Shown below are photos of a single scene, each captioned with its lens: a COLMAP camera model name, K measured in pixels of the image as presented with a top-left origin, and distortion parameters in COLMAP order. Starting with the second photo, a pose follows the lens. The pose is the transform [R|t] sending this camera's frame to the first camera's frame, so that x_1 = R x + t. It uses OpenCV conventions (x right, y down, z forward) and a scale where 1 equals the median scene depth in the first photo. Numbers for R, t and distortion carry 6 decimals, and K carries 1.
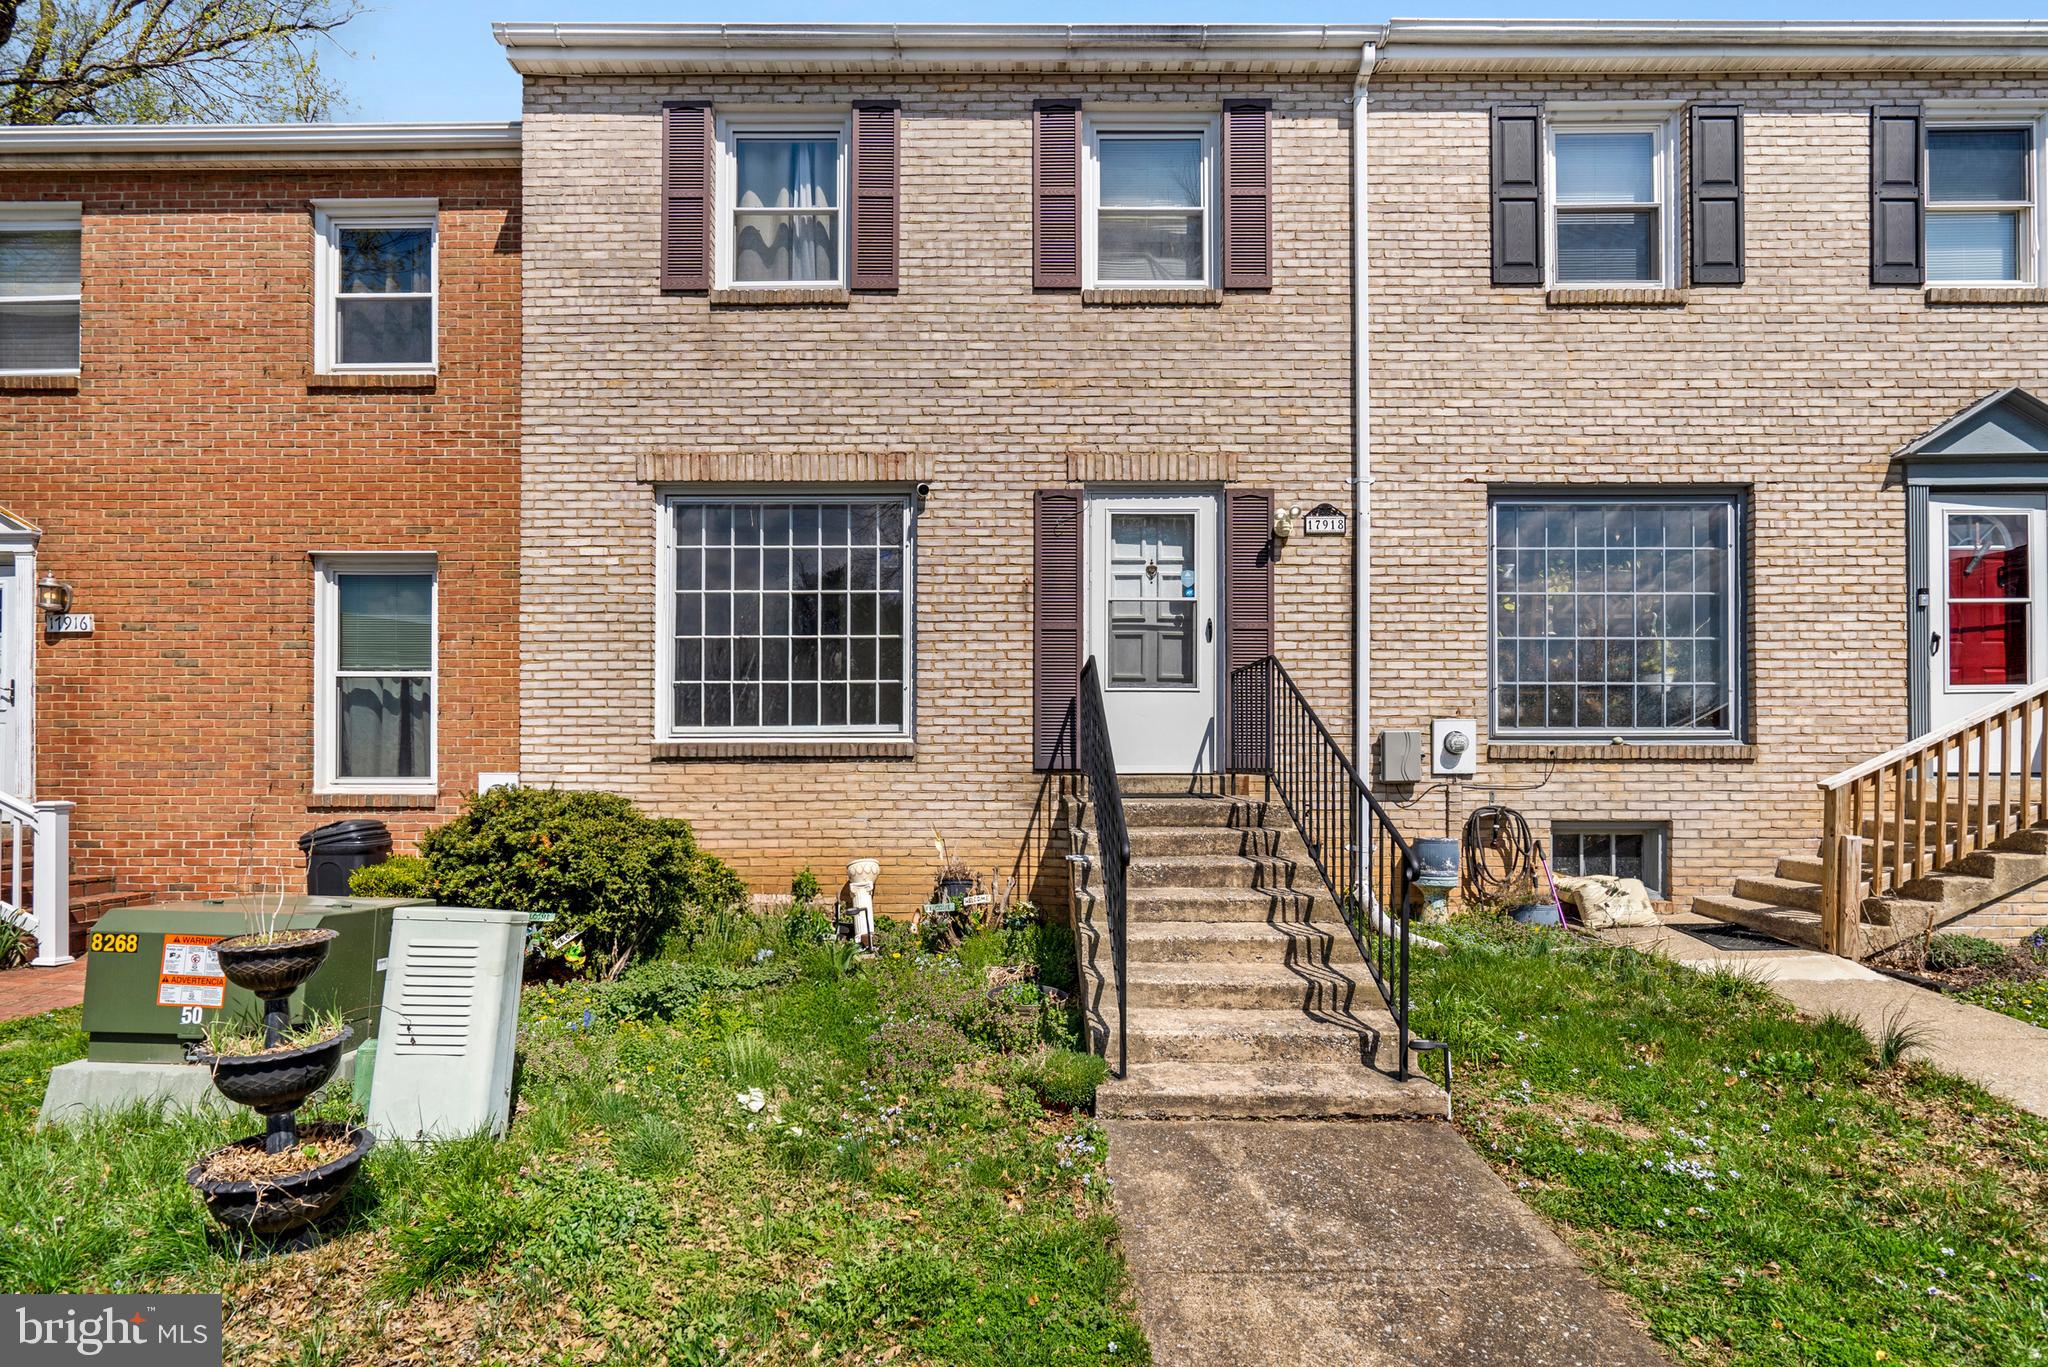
lens RADIAL K [[940.4, 0, 1024.0], [0, 940.4, 683.5], [0, 0, 1]] dist [0.001363, 0.000299]
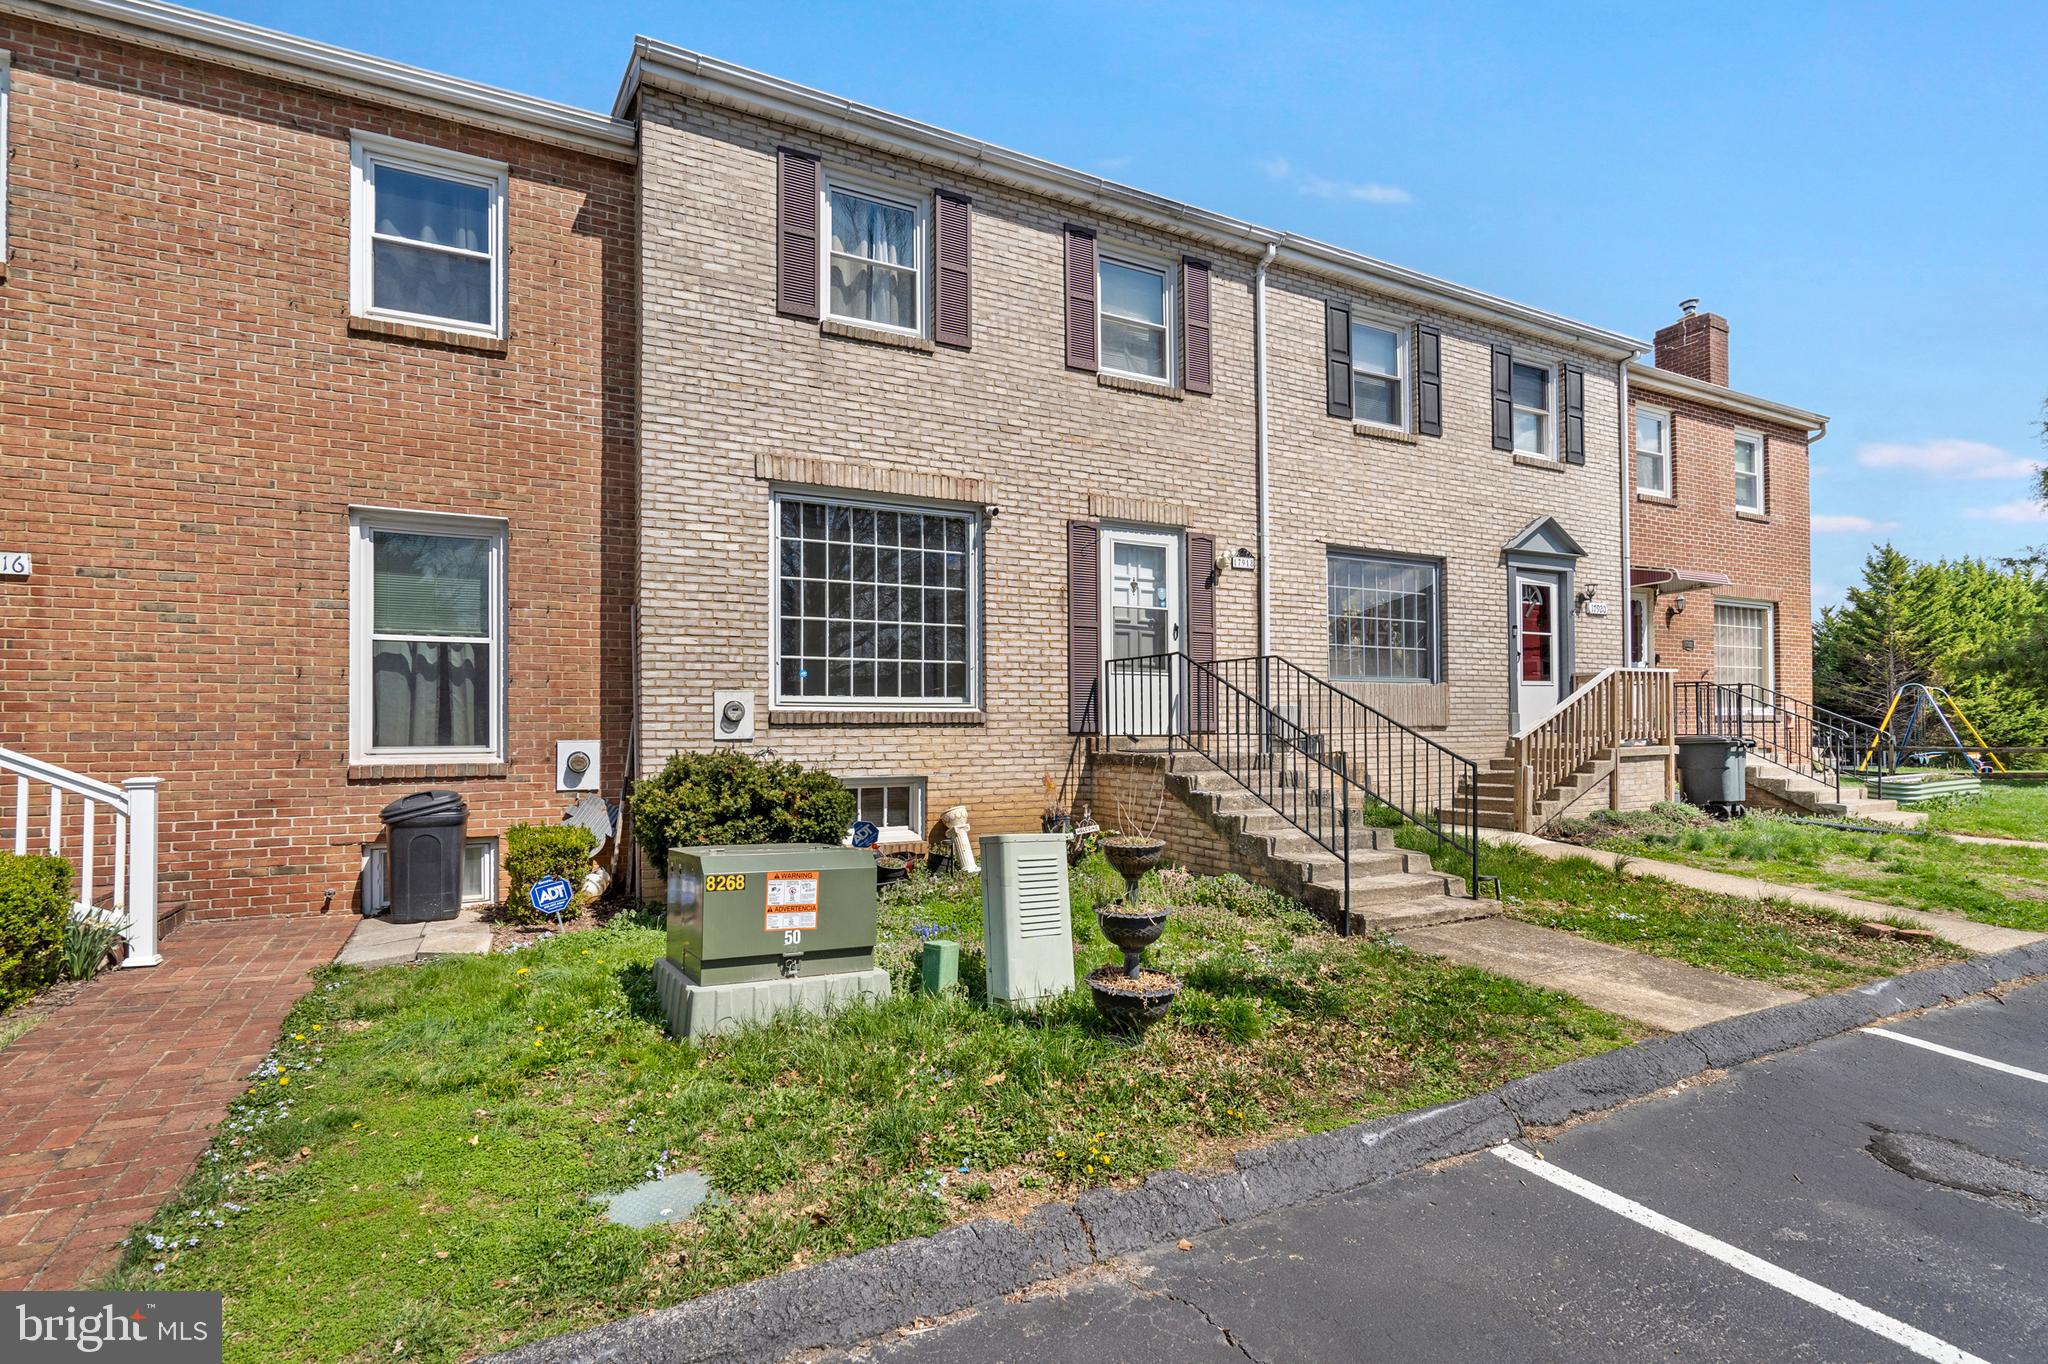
lens RADIAL K [[892.8, 0, 1021.7], [0, 892.8, 634.3], [0, 0, 1]] dist [0.001545, 0.000351]
pose [[0.899401, 0.040480, 0.435246, -0.574959], [-0.030651, 0.999092, -0.029584, -0.006676], [-0.436048, 0.013267, 0.899825, -0.091168]]
